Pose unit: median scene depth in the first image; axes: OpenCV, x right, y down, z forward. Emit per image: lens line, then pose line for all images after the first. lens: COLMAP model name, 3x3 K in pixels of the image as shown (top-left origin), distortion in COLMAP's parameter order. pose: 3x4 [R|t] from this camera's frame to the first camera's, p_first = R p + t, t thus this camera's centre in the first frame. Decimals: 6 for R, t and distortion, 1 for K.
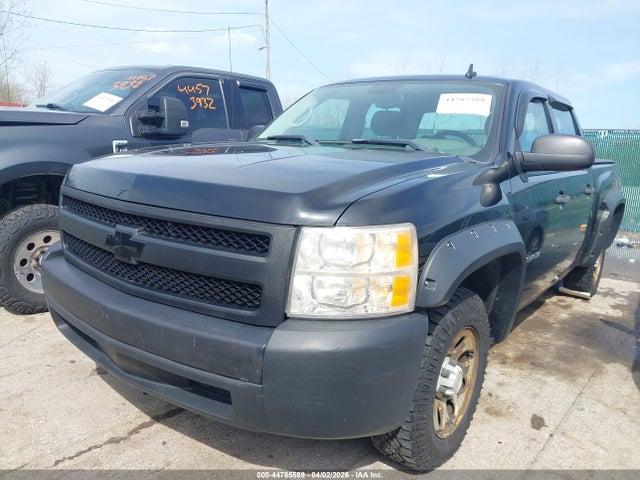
lens RADIAL K [[540.6, 0, 320.0], [0, 540.6, 240.0], [0, 0, 1]] dist [-0.000615, 0.001282]
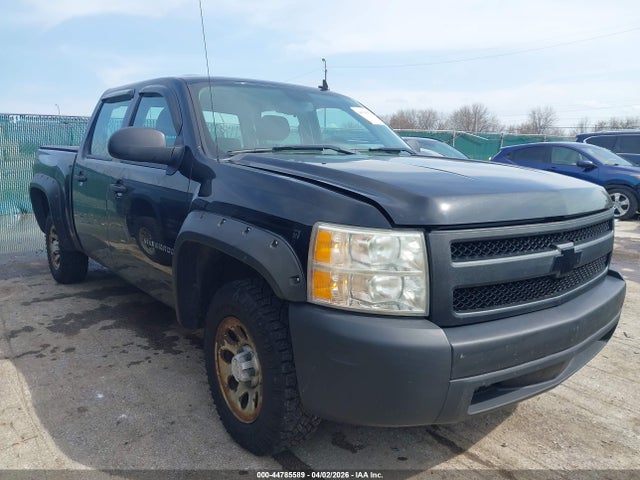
lens RADIAL K [[538.3, 0, 320.0], [0, 538.3, 240.0], [0, 0, 1]] dist [-0.001058, -0.001196]
pose [[0.197602, -0.212090, 0.957064, -1.066178], [0.164153, 0.969688, 0.180995, -0.220895], [-0.966440, 0.121340, 0.226428, 0.879280]]
